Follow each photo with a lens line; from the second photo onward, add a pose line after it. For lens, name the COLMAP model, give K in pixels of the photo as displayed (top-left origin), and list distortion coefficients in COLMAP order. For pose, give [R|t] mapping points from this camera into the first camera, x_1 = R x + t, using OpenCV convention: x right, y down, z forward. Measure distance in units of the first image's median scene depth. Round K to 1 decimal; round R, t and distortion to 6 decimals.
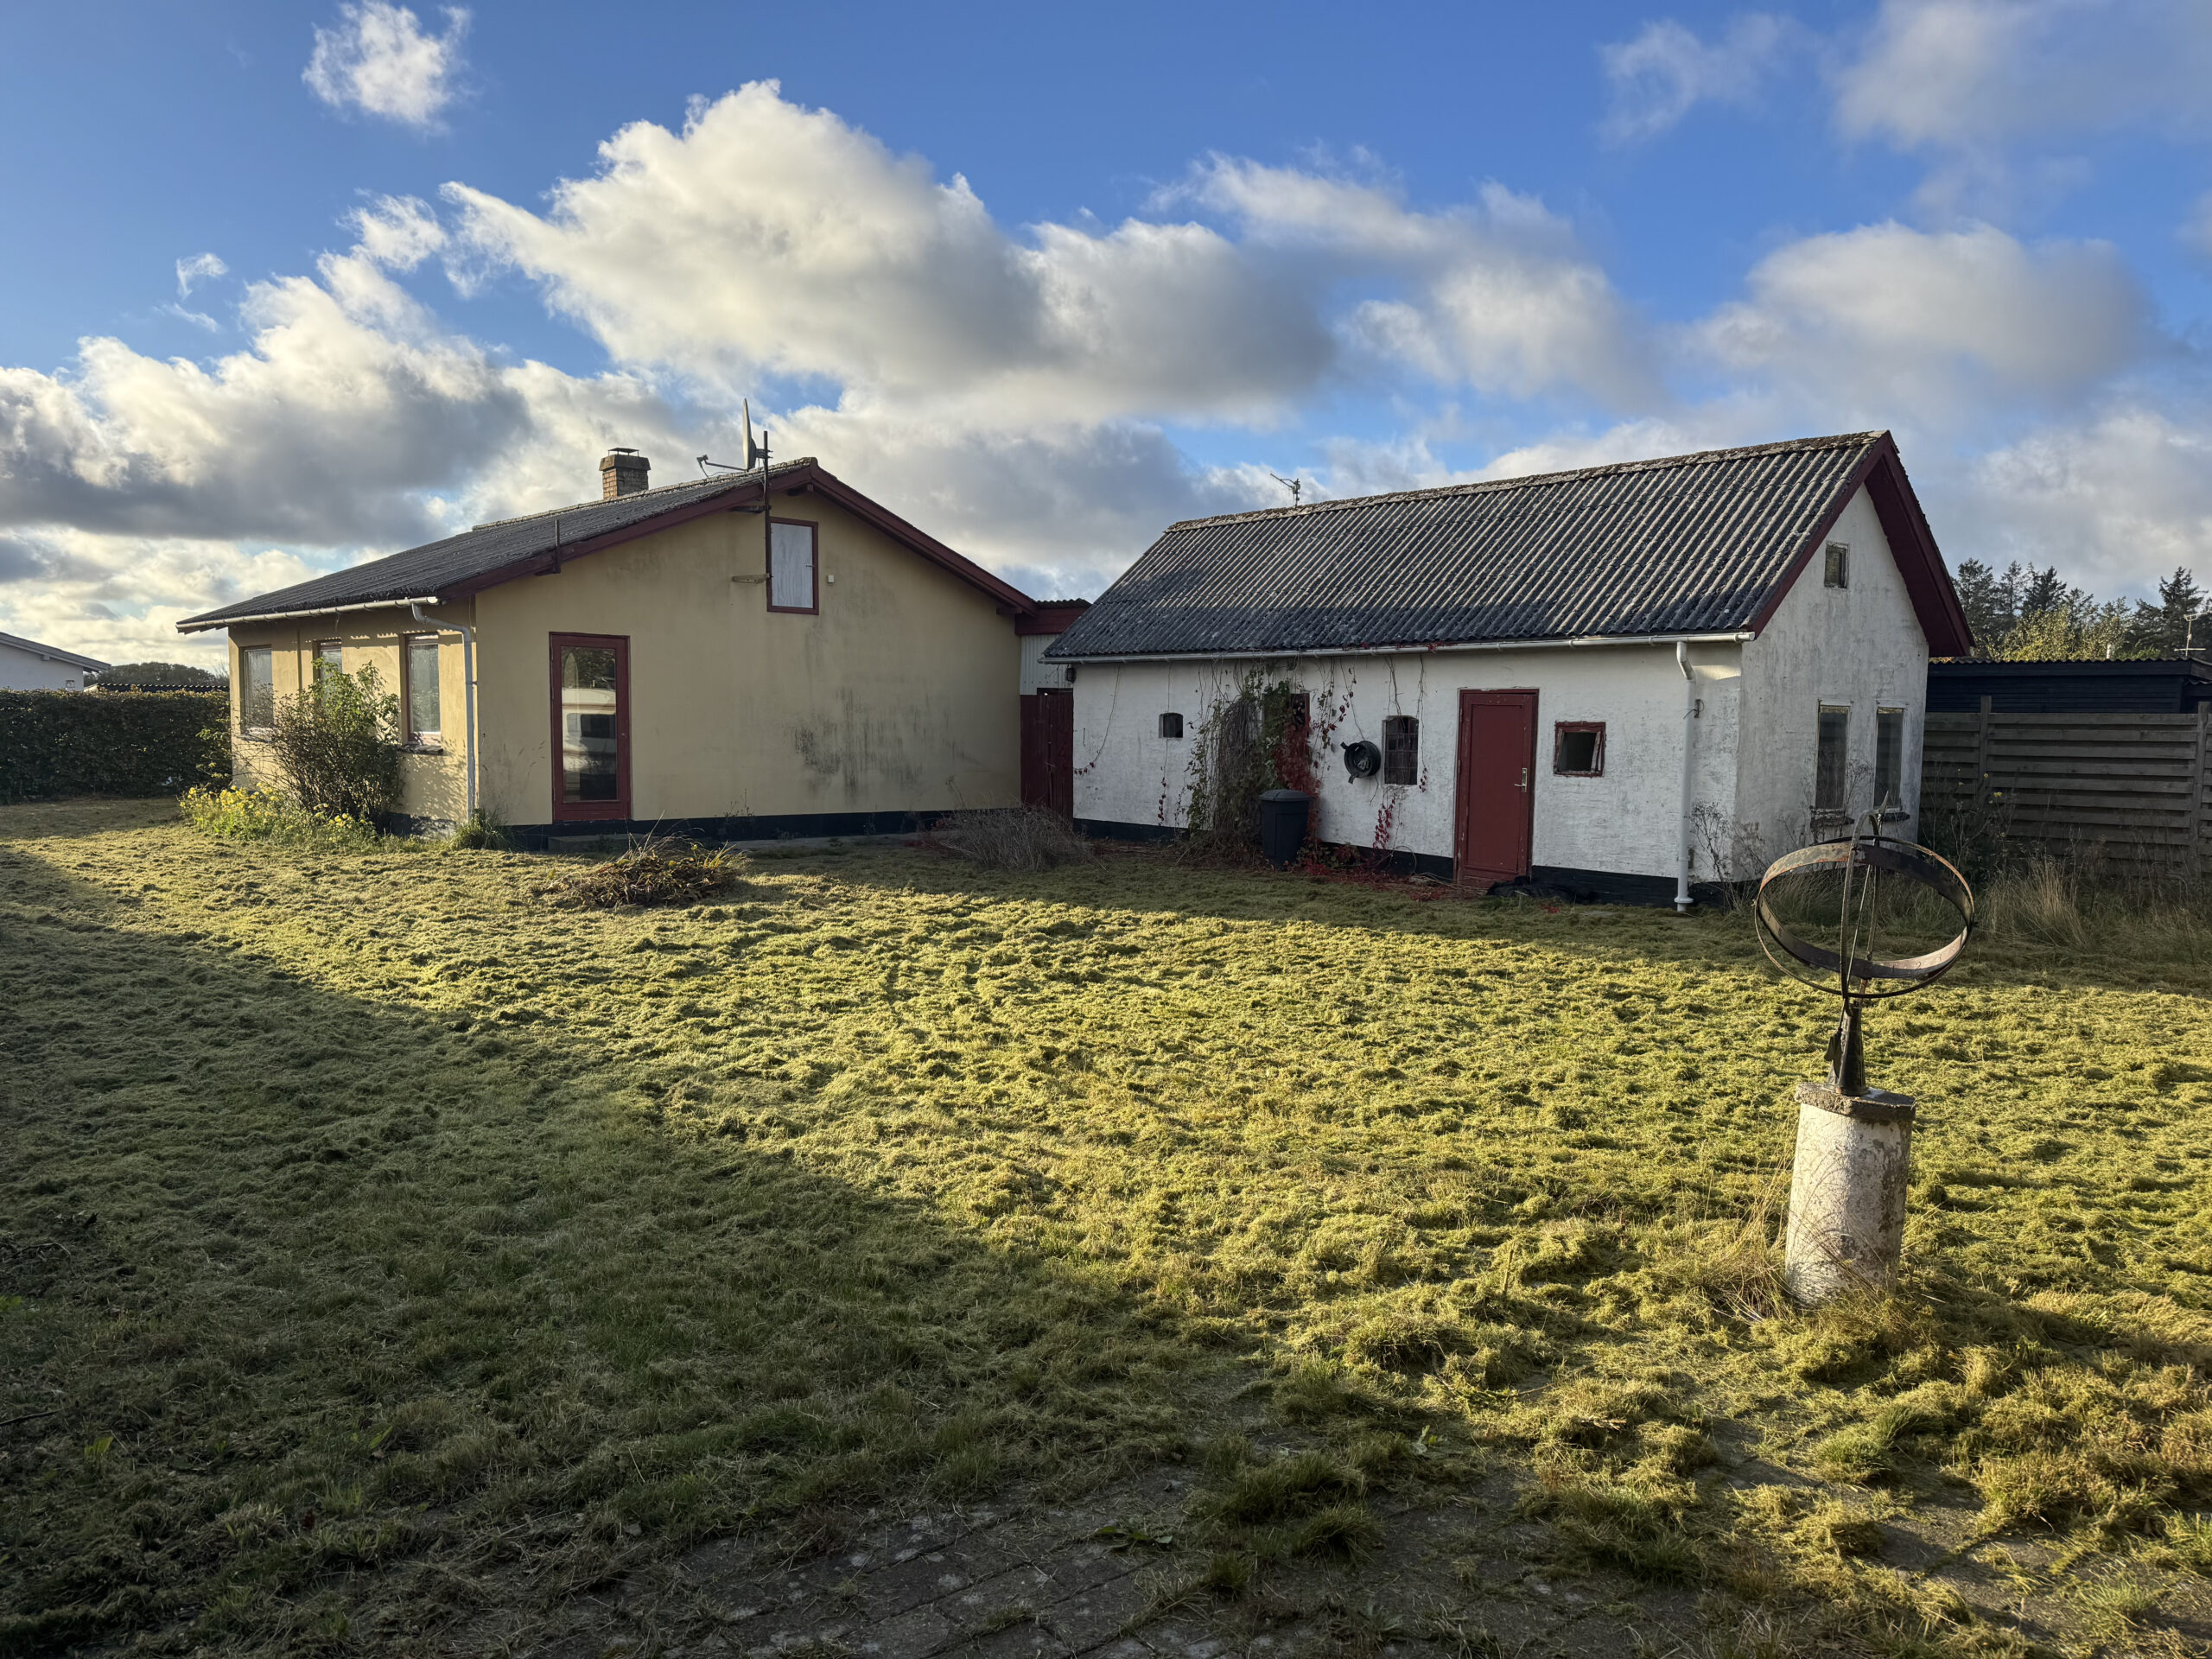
lens RADIAL K [[1551.6, 0, 1114.1], [0, 1551.6, 838.9], [0, 0, 1]] dist [0.136812, -0.212377]
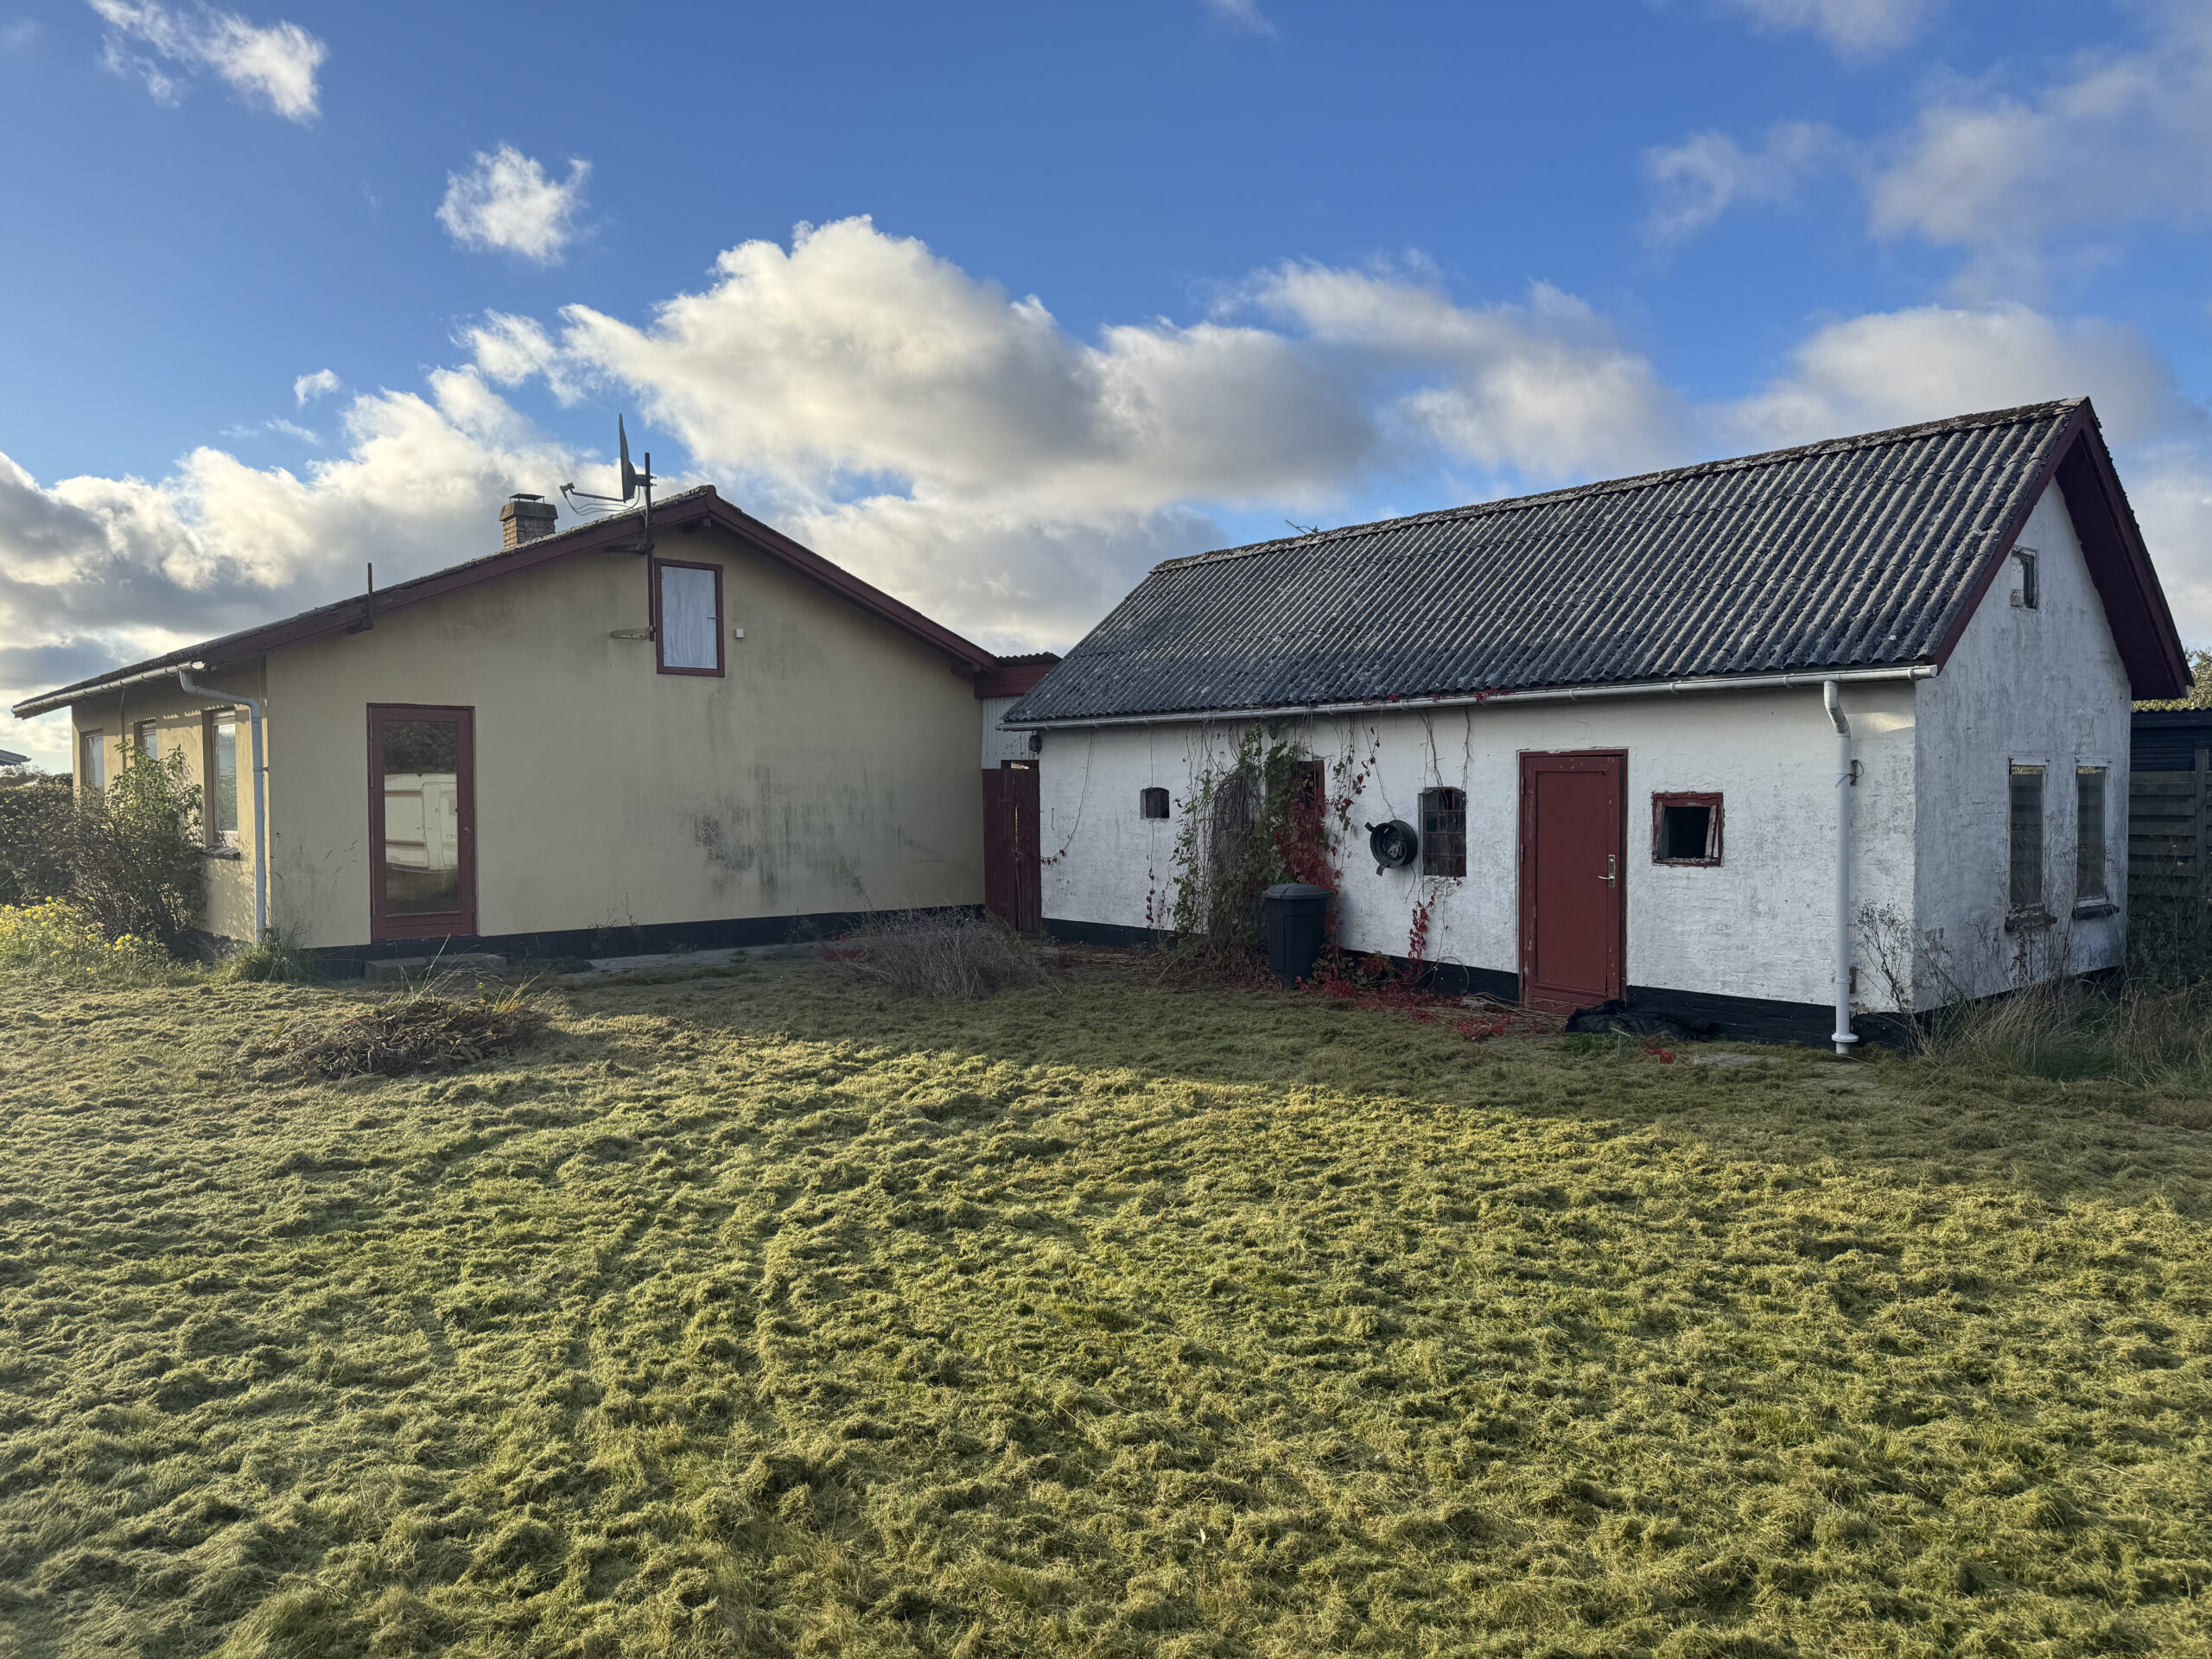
lens RADIAL K [[1551.6, 0, 1114.1], [0, 1551.6, 838.9], [0, 0, 1]] dist [0.136812, -0.212377]
pose [[0.999591, -0.017893, -0.022304, 0.040906], [0.016839, 0.998774, -0.046559, -0.021689], [0.023110, 0.046164, 0.998667, 0.241273]]
